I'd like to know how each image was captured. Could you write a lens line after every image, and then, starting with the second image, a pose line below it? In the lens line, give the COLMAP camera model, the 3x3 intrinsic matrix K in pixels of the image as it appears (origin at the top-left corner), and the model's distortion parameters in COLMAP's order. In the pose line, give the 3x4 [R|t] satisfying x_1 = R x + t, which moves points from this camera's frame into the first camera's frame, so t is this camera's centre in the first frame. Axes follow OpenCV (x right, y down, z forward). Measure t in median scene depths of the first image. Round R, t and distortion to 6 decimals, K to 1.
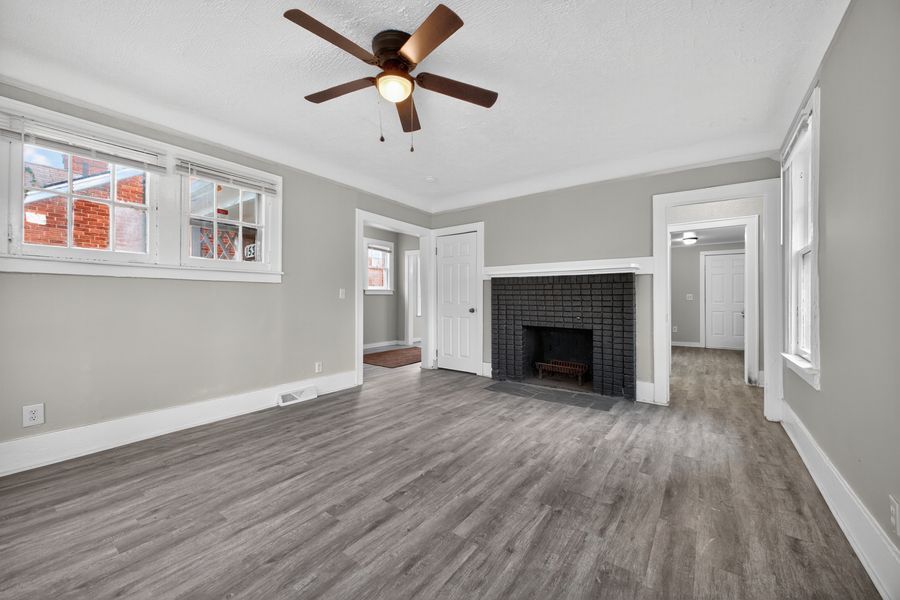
lens RADIAL K [[355.9, 0, 450.8], [0, 355.9, 298.2], [0, 0, 1]] dist [0.012630, 0.000151]
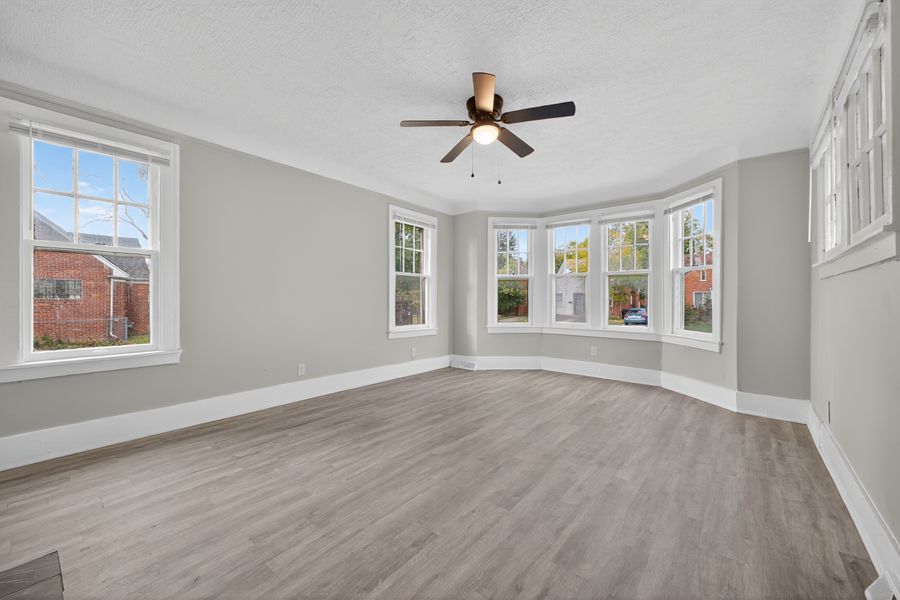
lens RADIAL K [[355.9, 0, 448.8], [0, 355.9, 298.5], [0, 0, 1]] dist [0.012630, 0.000151]
pose [[-0.998035, -0.004939, 0.062461, -0.101257], [-0.005357, 0.999964, -0.006527, 0.007242], [-0.062427, -0.006849, -0.998026, 2.059531]]
